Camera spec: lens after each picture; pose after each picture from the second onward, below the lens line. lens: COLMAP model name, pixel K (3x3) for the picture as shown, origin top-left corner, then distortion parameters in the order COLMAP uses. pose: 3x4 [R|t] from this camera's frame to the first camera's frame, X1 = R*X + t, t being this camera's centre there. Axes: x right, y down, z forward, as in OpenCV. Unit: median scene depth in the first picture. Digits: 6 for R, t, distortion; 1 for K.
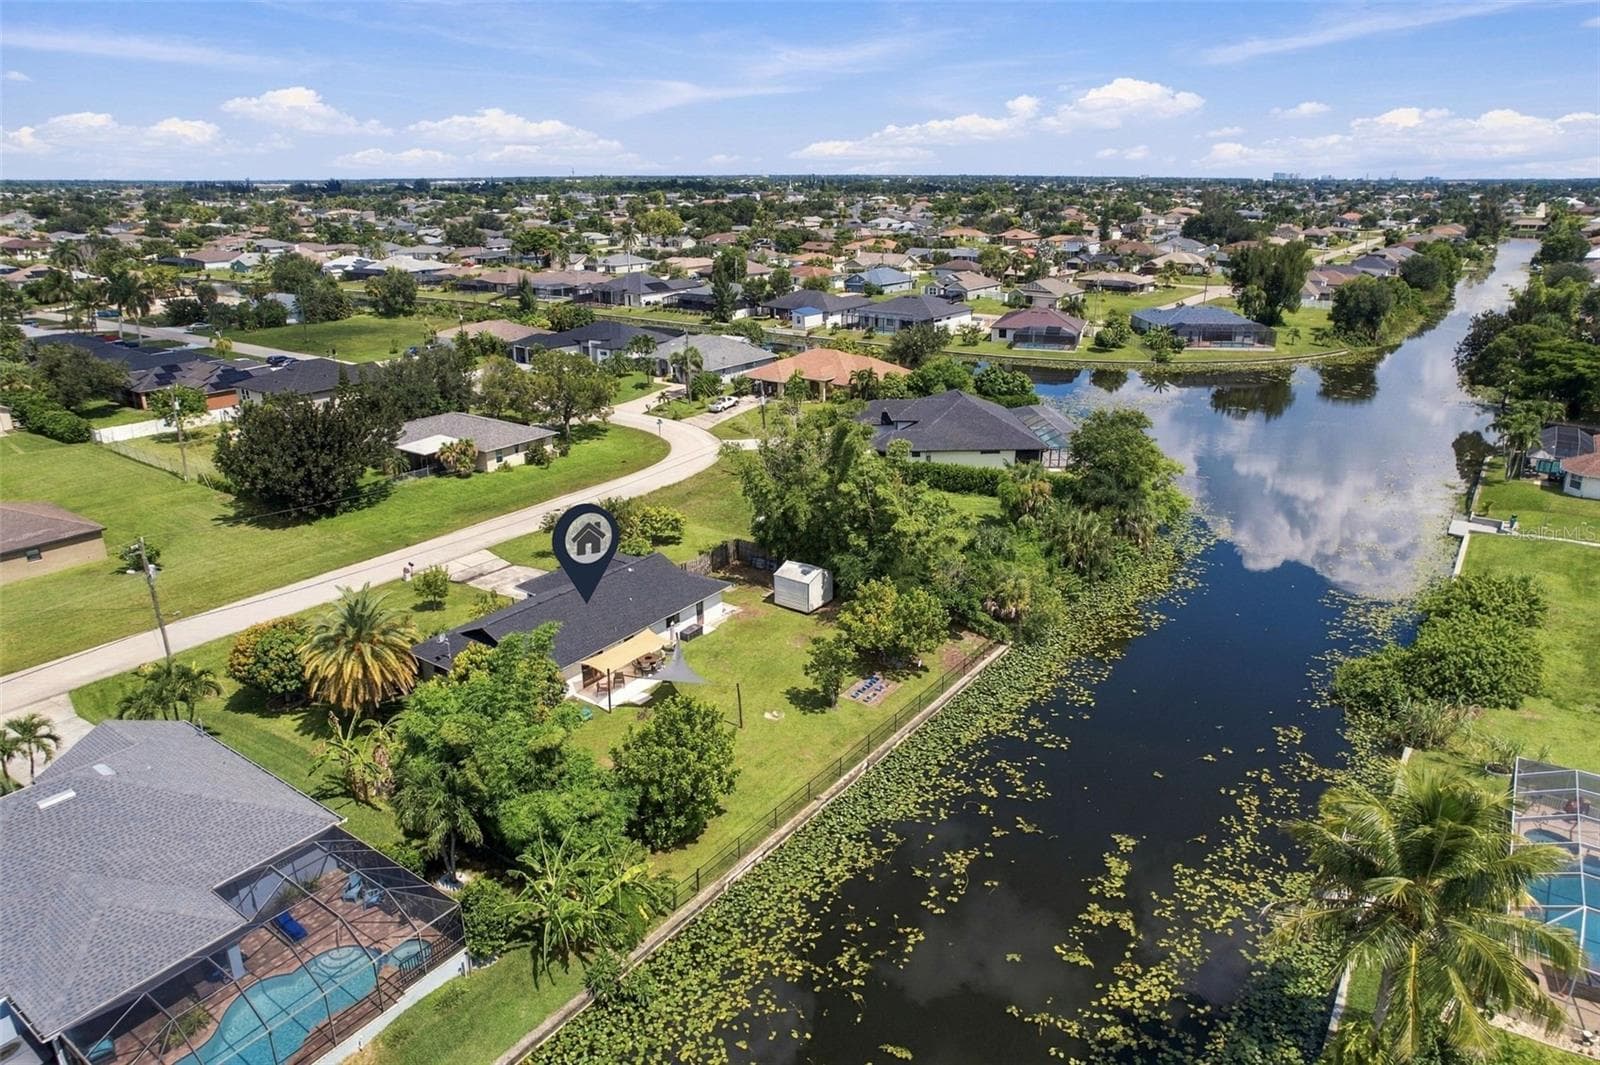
lens RADIAL K [[1025.5, 0, 803.3], [0, 1025.5, 536.4], [0, 0, 1]] dist [-0.050525, 0.034420]
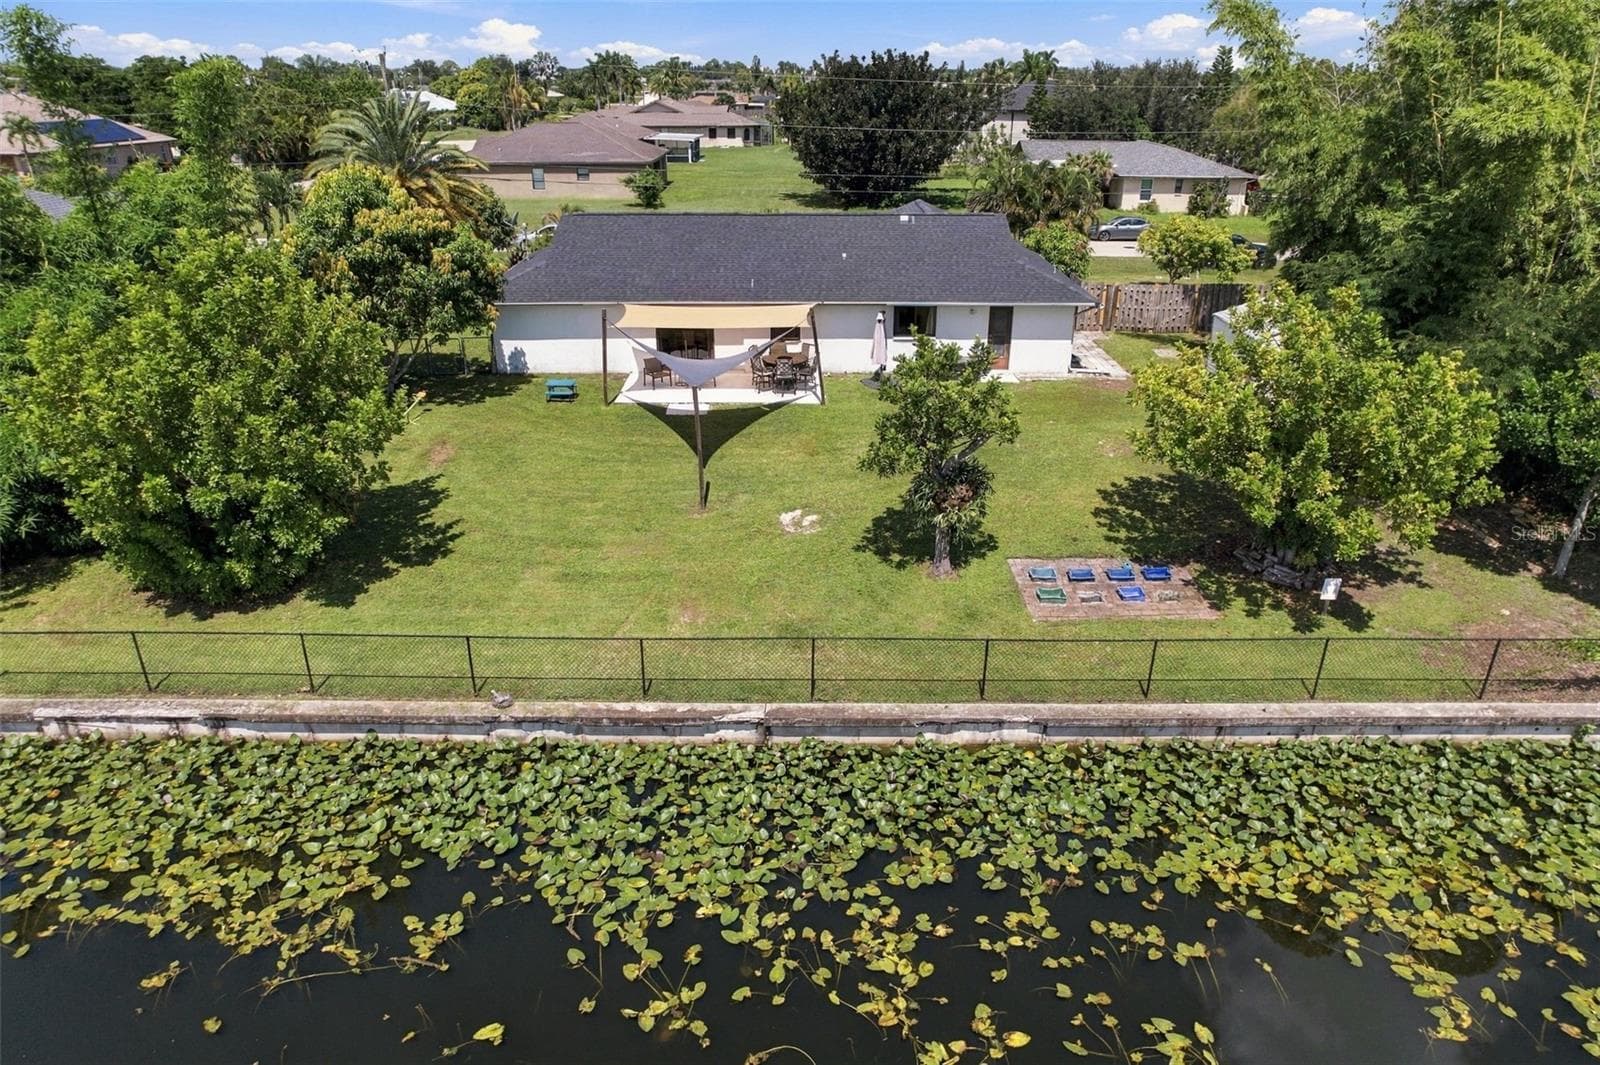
lens RADIAL K [[1013.2, 0, 800.0], [0, 1013.2, 532.5], [0, 0, 1]] dist [-0.076960, 0.065397]
pose [[0.579158, 0.343705, -0.739218, 0.246123], [-0.277618, 0.935731, 0.217568, 0.094855], [0.766488, 0.079214, 0.637355, 0.743729]]
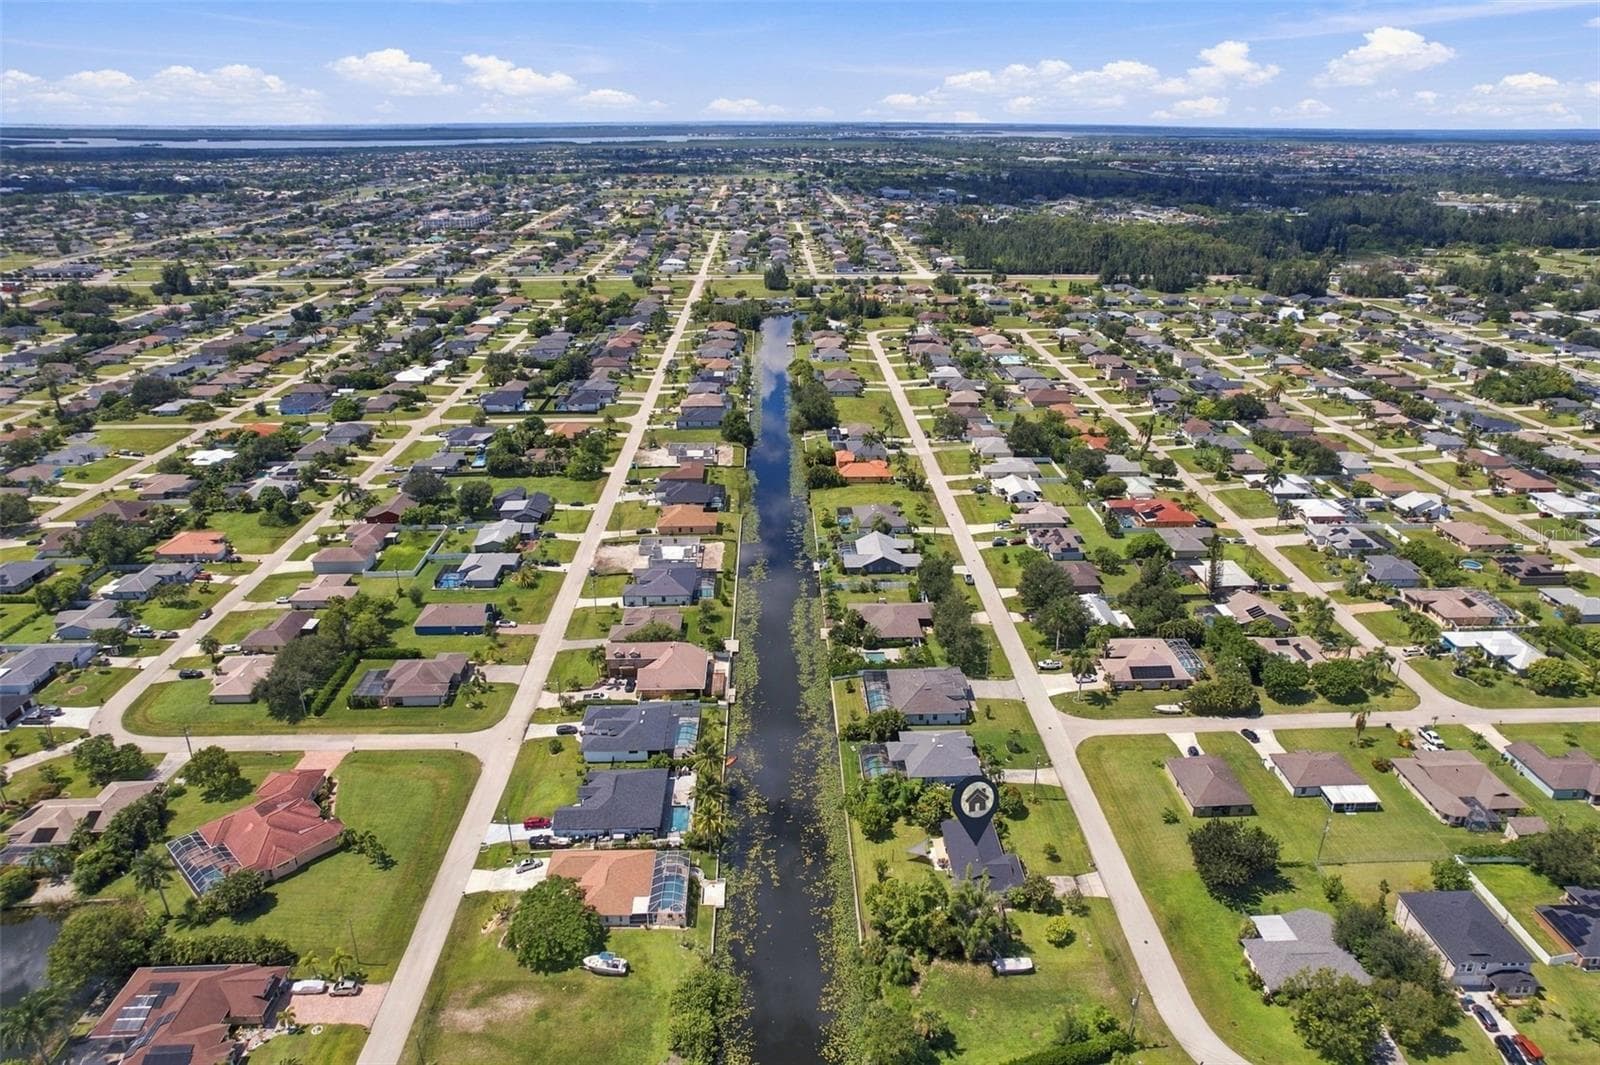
lens RADIAL K [[1013.2, 0, 800.0], [0, 1013.2, 532.5], [0, 0, 1]] dist [-0.076960, 0.065397]
pose [[-0.793756, 0.239480, -0.559107, 1.592894], [-0.197658, 0.767775, 0.609469, -2.334064], [0.575224, 0.594282, -0.562091, 1.892984]]
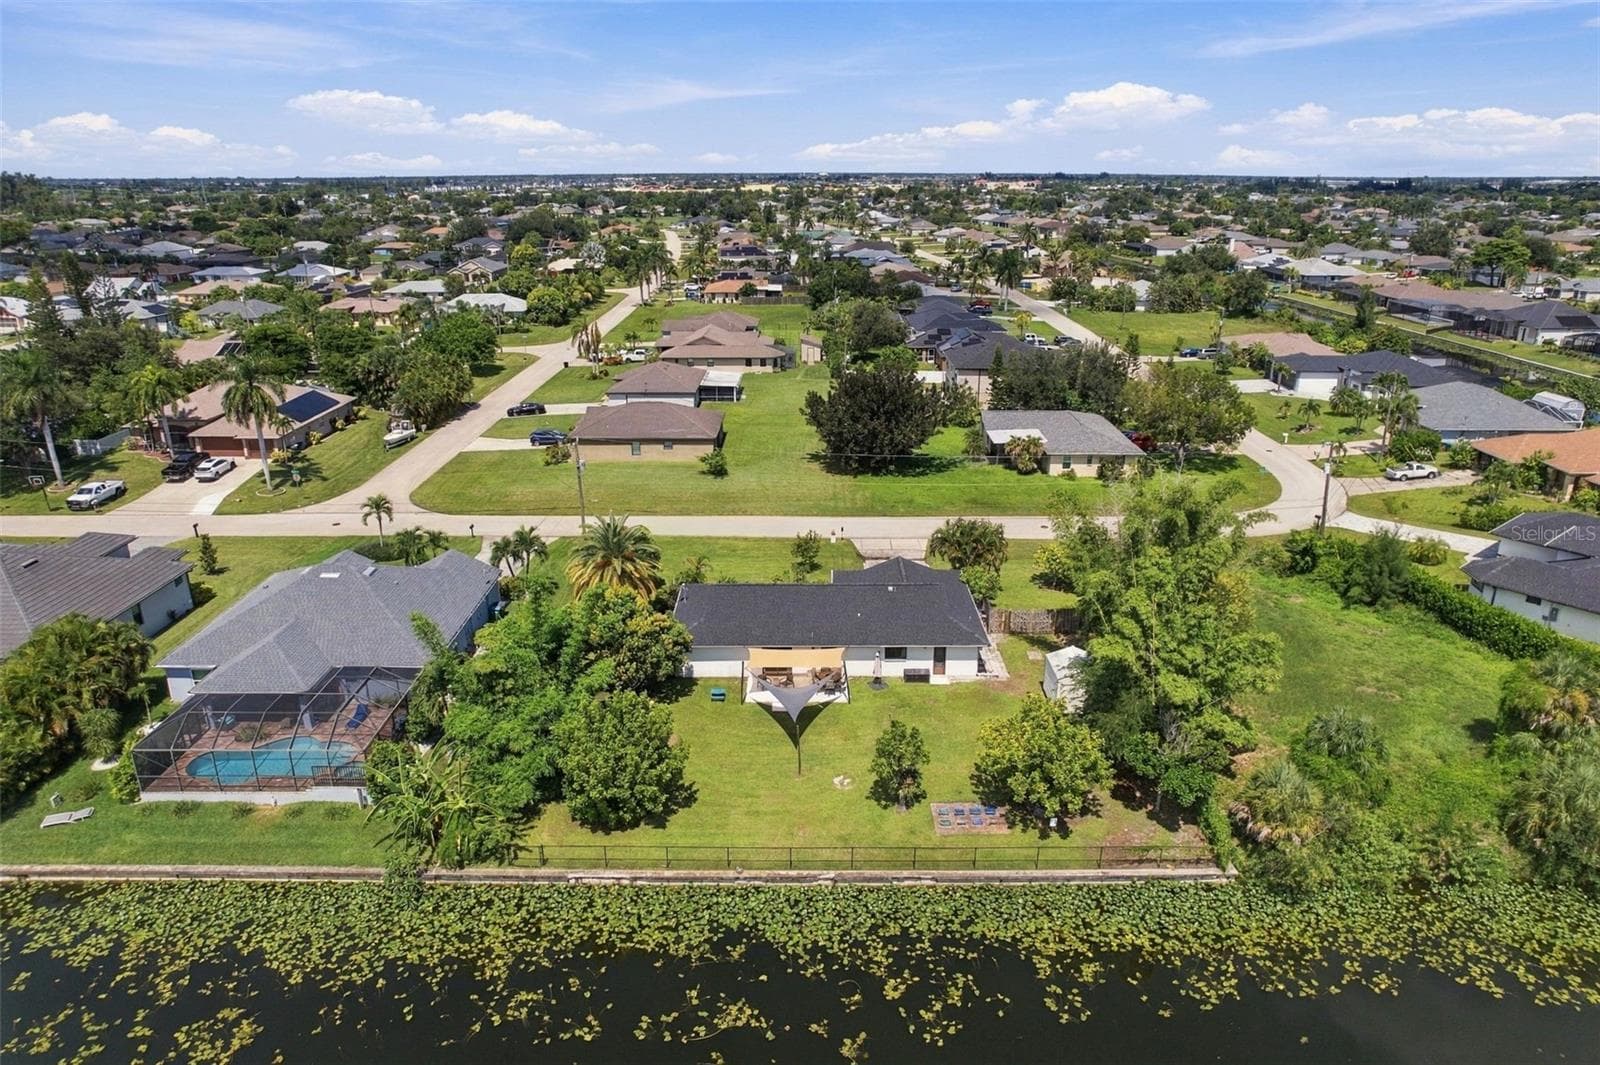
lens RADIAL K [[1013.2, 0, 800.0], [0, 1013.2, 532.5], [0, 0, 1]] dist [-0.076960, 0.065397]
pose [[0.575983, 0.276679, -0.769215, 0.548241], [-0.273443, 0.951986, 0.137668, -0.137706], [0.770371, 0.131042, 0.623984, 0.391091]]
